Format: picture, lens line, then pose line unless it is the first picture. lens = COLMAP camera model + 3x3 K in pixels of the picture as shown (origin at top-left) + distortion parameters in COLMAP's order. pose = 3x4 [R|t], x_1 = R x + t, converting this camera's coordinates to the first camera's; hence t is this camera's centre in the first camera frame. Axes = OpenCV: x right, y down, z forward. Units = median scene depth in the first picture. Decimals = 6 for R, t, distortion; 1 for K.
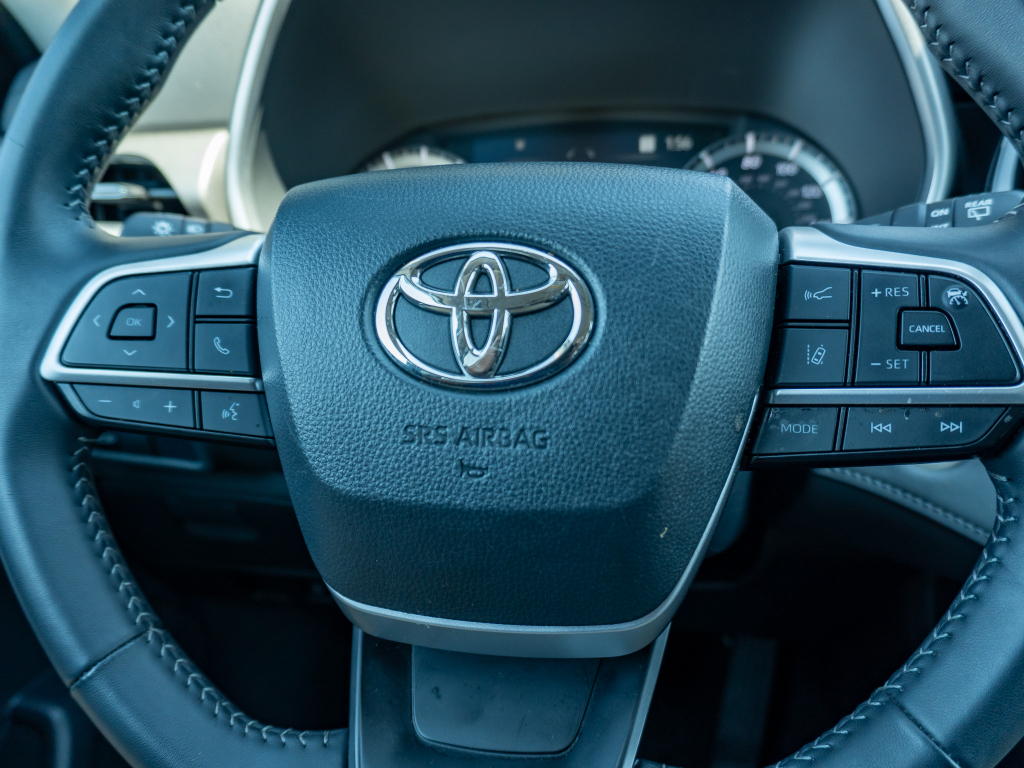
lens RADIAL K [[790.7, 0, 512.0], [0, 790.7, 384.0], [0, 0, 1]] dist [-0.025040, 0.000052]
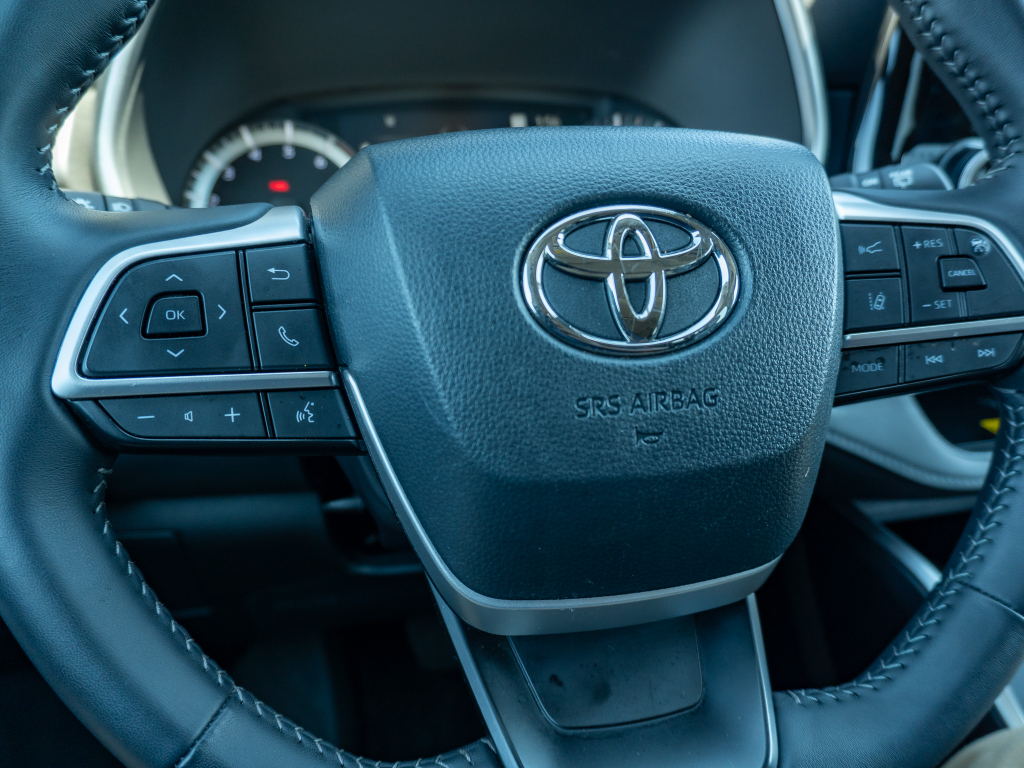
lens RADIAL K [[790.7, 0, 512.0], [0, 790.7, 384.0], [0, 0, 1]] dist [-0.025040, 0.000052]
pose [[0.921755, -0.096277, 0.375630, -0.540066], [0.093034, 0.995302, 0.026809, 0.002145], [-0.376446, 0.010235, 0.926382, 0.147113]]
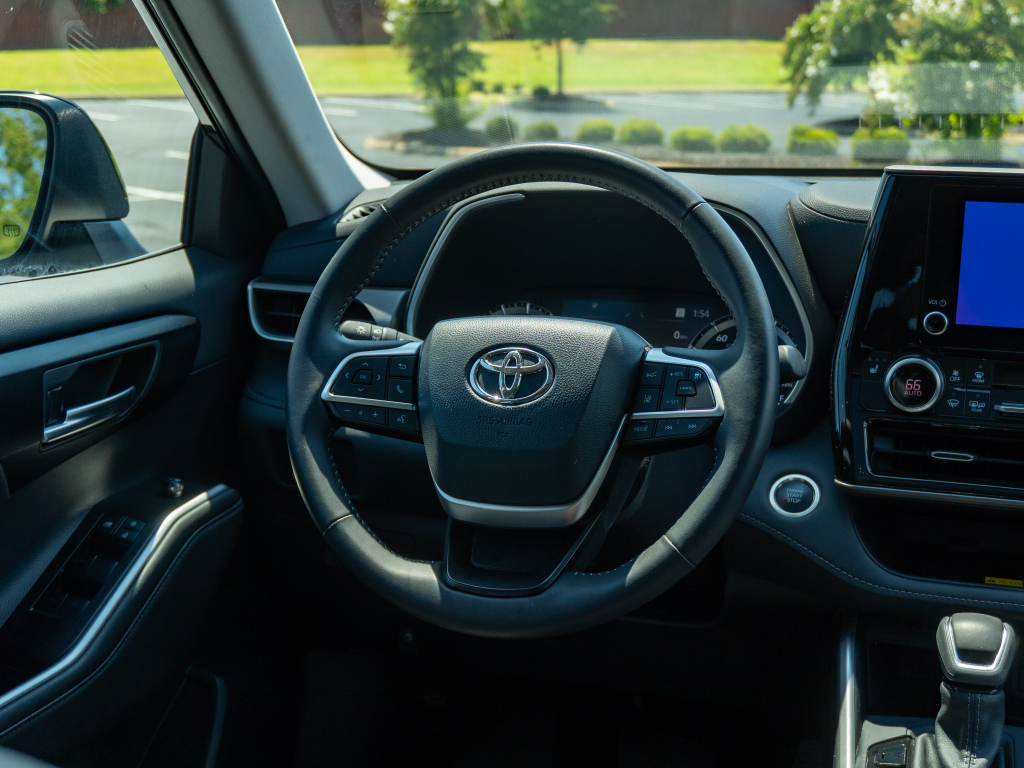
lens RADIAL K [[1383.8, 0, 512.0], [0, 1383.8, 384.0], [0, 0, 1]] dist [-0.000612, -0.000323]
pose [[0.989288, 0.047344, -0.138090, 0.559729], [-0.072904, 0.979770, -0.186376, 0.741615], [0.126472, 0.194447, 0.972726, -3.198099]]
